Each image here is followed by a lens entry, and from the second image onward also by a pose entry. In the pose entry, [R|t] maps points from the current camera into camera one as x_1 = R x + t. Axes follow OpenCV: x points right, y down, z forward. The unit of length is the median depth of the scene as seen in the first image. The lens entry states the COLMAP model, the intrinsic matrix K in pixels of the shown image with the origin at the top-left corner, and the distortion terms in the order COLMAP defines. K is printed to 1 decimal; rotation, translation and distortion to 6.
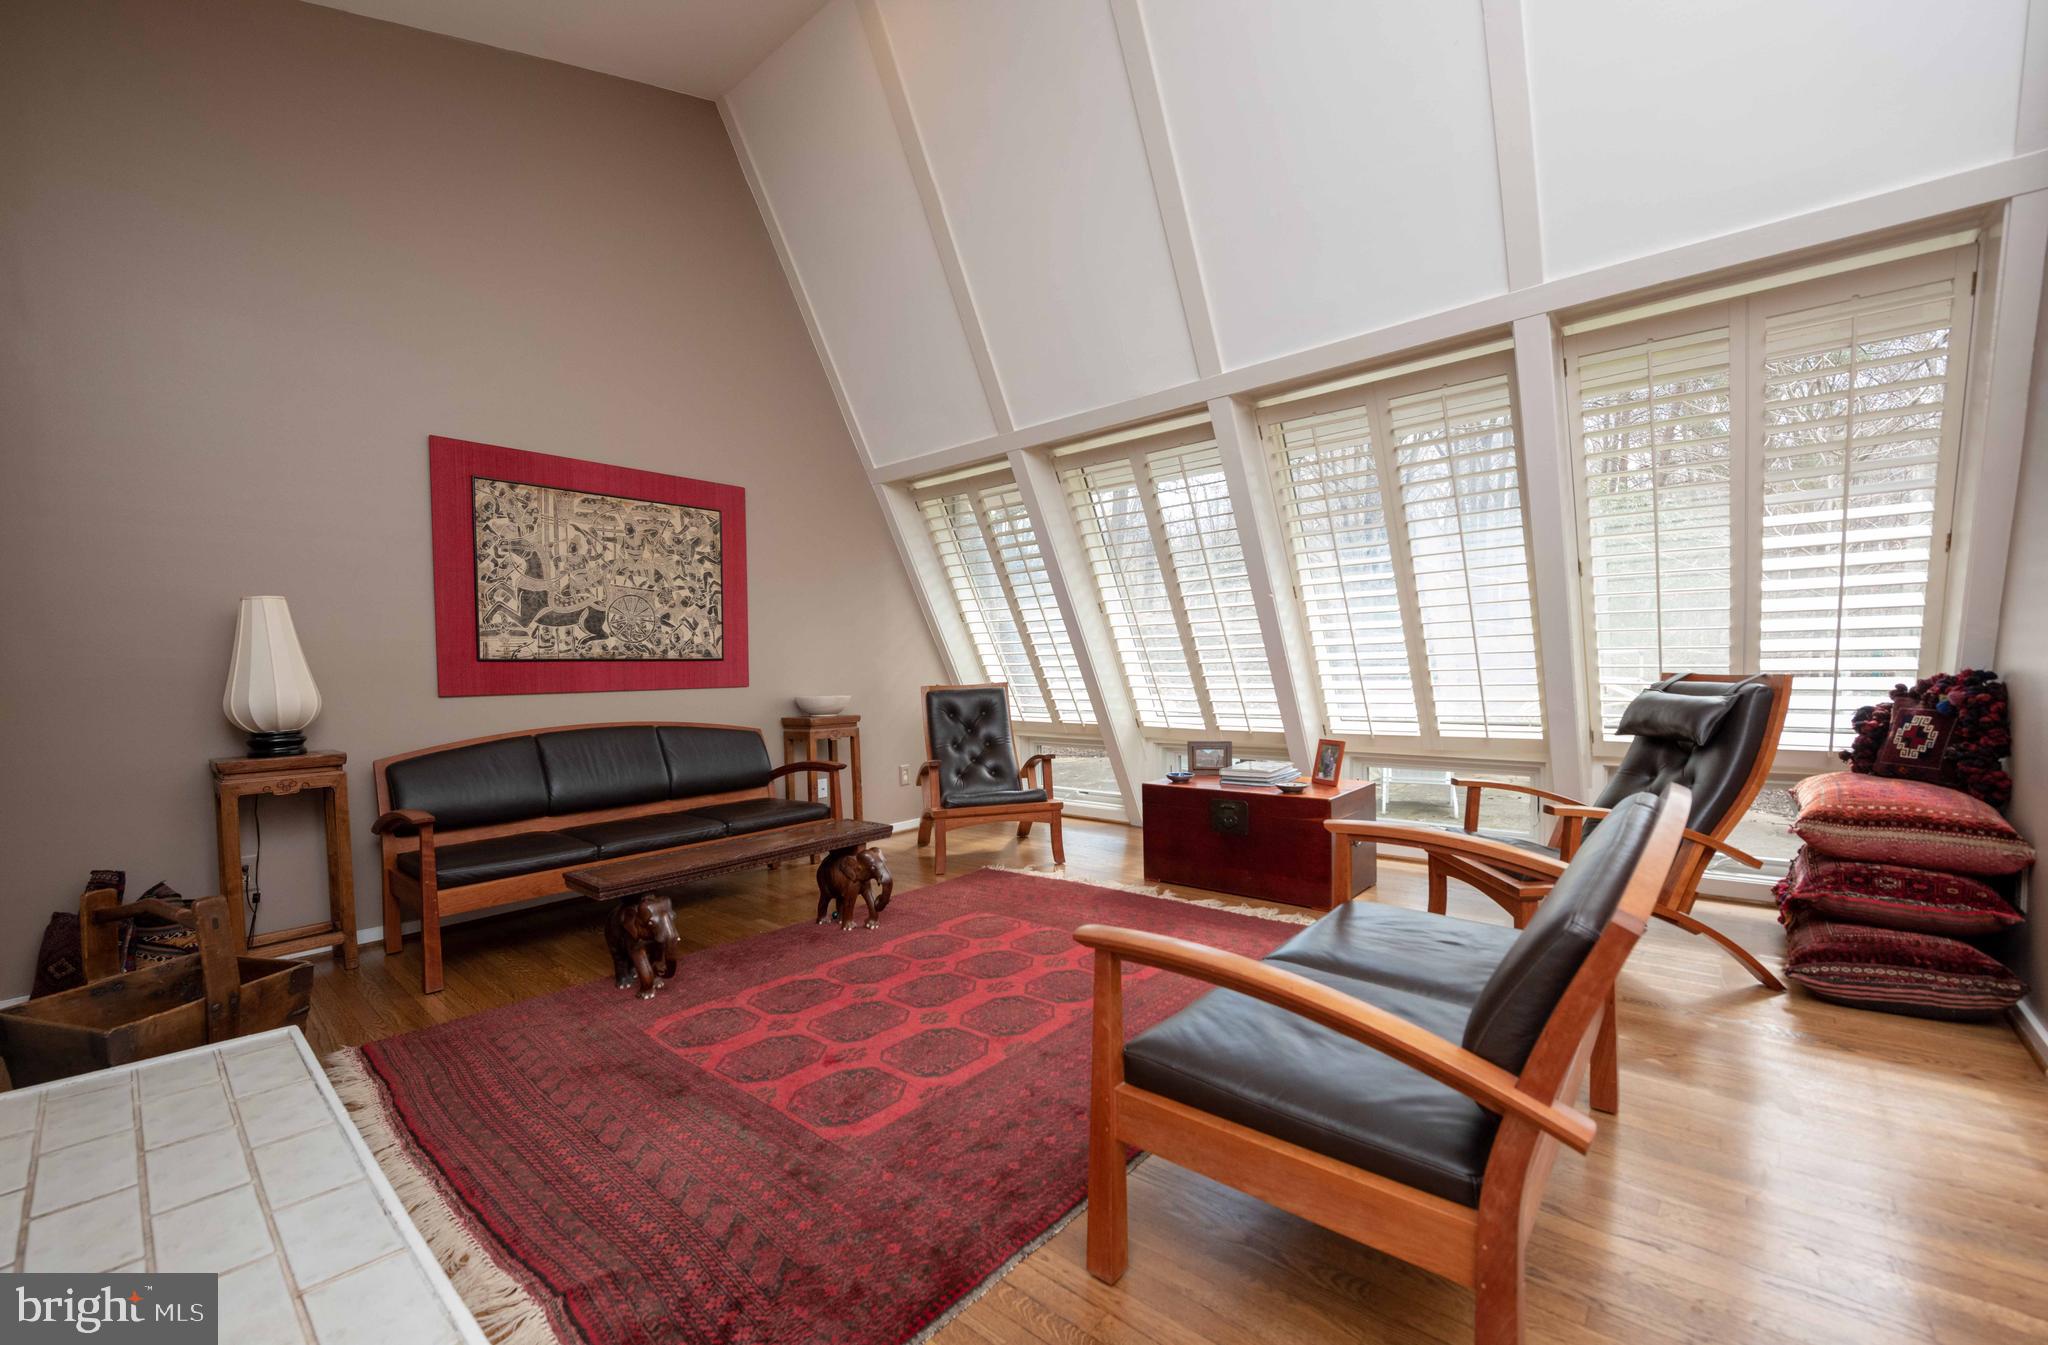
lens RADIAL K [[822.3, 0, 1007.9], [0, 822.3, 686.5], [0, 0, 1]] dist [-0.017459, -0.000064]
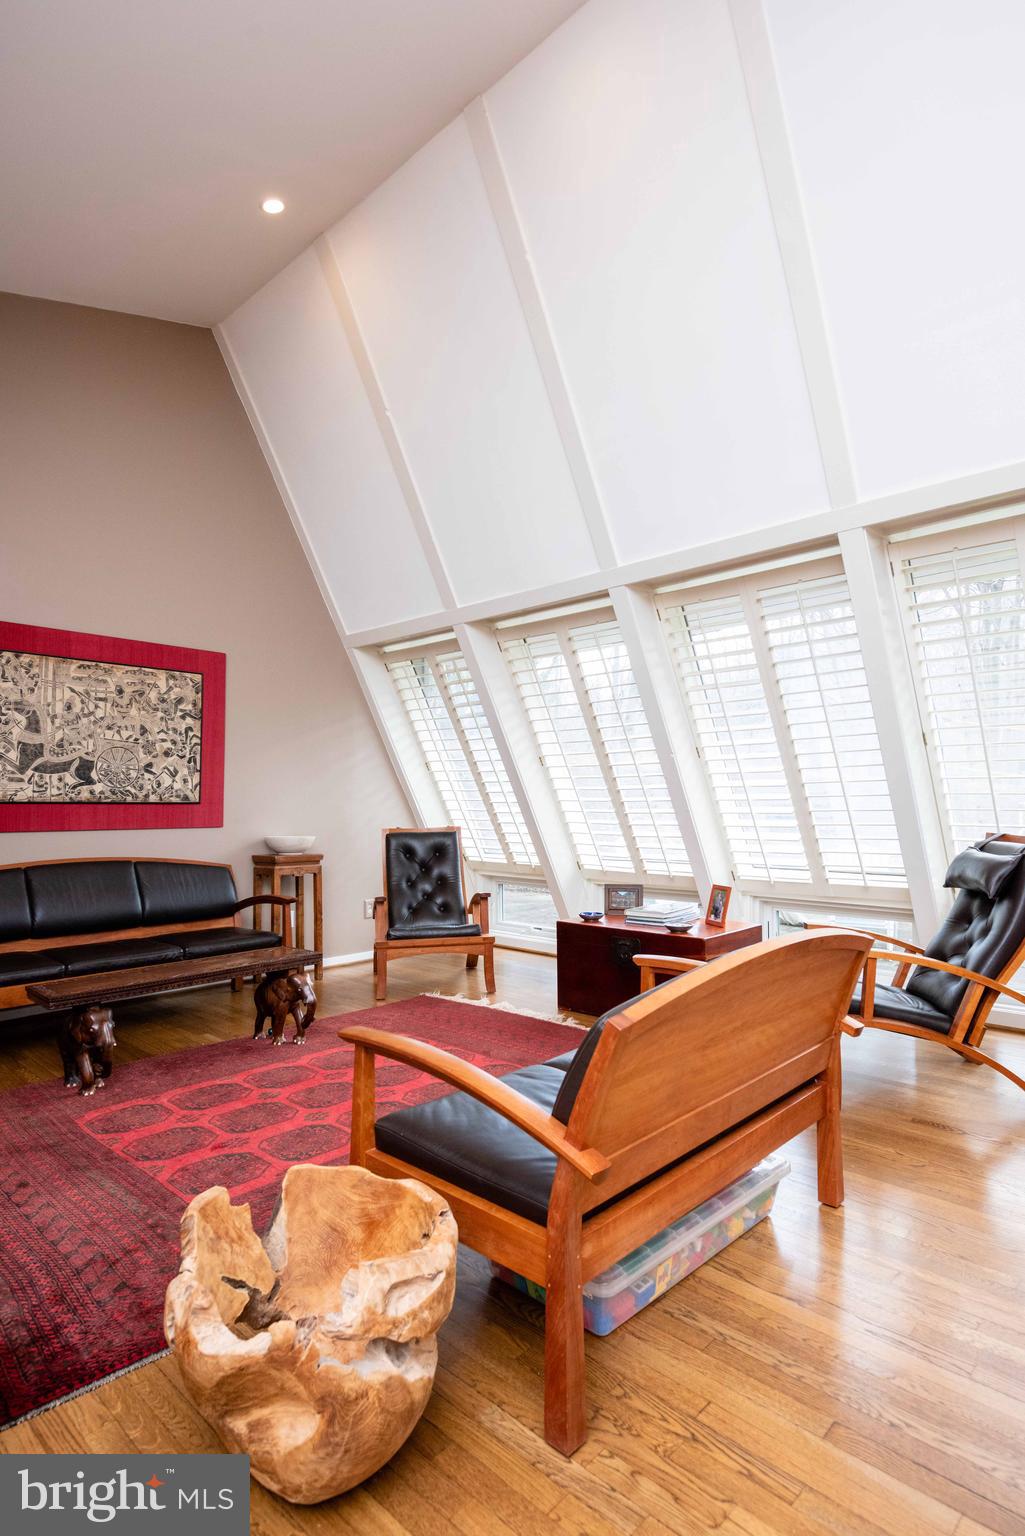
lens RADIAL K [[808.5, 0, 512.5], [0, 808.5, 768.0], [0, 0, 1]] dist [-0.006627, -0.000829]
pose [[0.999218, 0.014432, -0.036815, 0.148736], [-0.016872, 0.997619, -0.066864, -0.016369], [0.035762, 0.067432, 0.997083, -0.121870]]
